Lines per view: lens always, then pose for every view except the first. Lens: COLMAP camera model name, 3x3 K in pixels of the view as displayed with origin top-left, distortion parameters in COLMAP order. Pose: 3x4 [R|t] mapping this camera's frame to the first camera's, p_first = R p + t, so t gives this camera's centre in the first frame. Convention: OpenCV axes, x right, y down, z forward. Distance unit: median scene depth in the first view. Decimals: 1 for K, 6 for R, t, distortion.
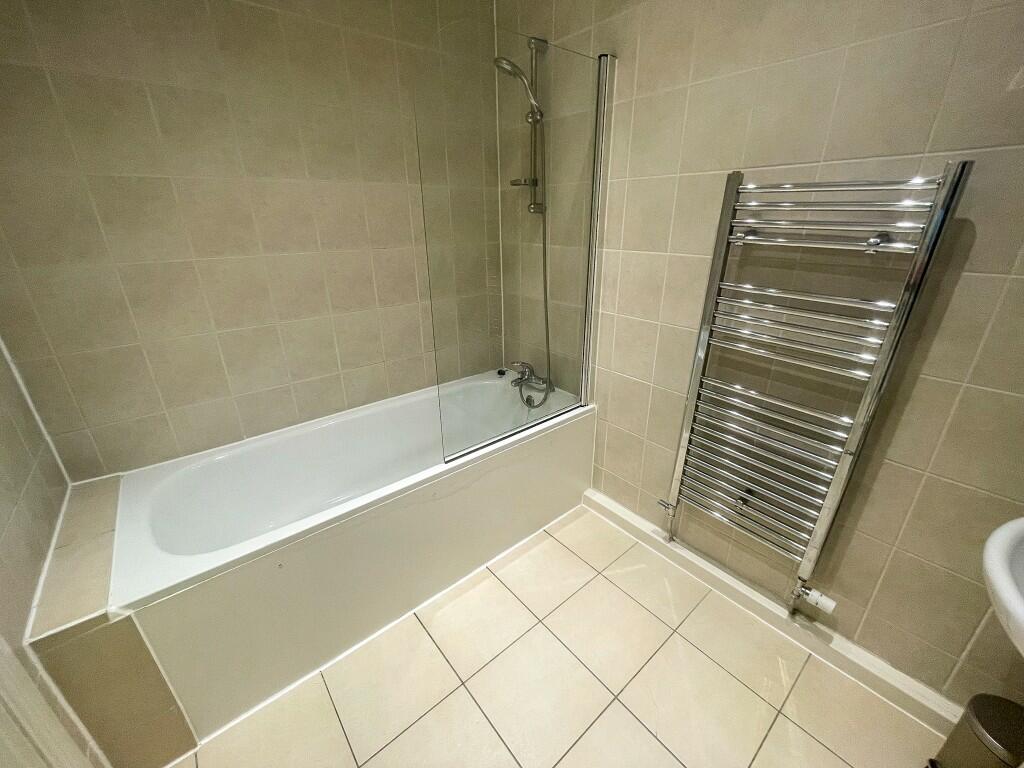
lens RADIAL K [[411.4, 0, 516.3], [0, 411.4, 382.6], [0, 0, 1]] dist [-0.002664, -0.000631]
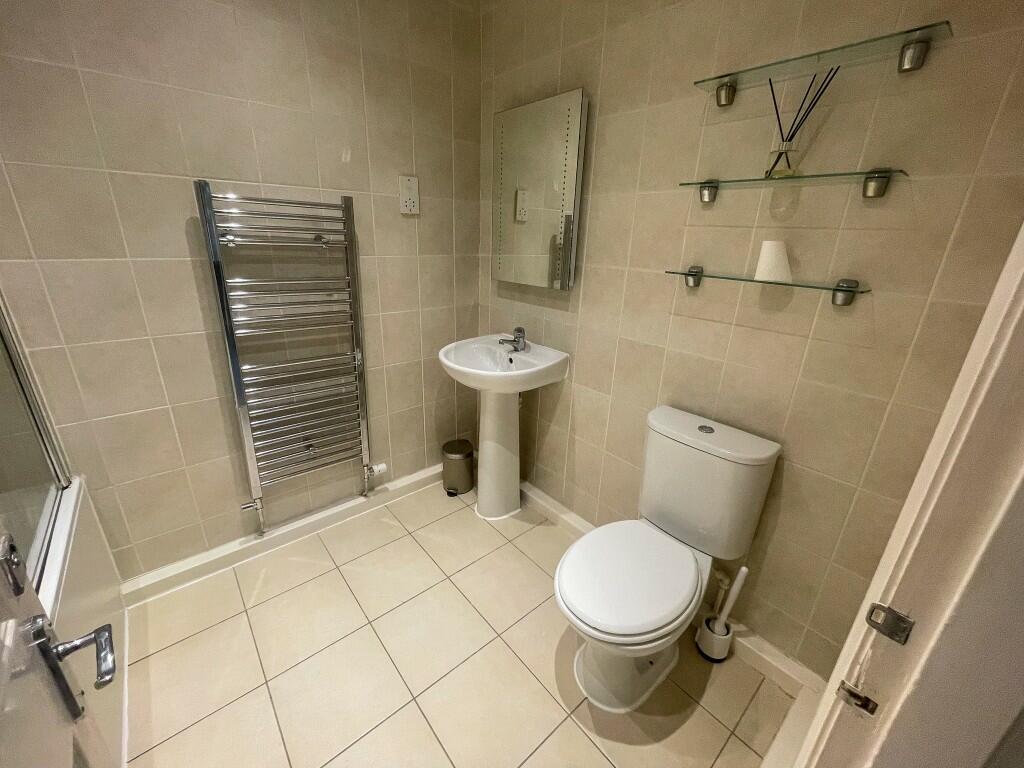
lens RADIAL K [[411.4, 0, 512.6], [0, 411.4, 381.3], [0, 0, 1]] dist [-0.002664, -0.000631]
pose [[-0.009360, -0.339847, 0.940434, -0.596415], [0.342571, 0.882474, 0.322312, -0.089481], [-0.939445, 0.325182, 0.108162, 0.229248]]
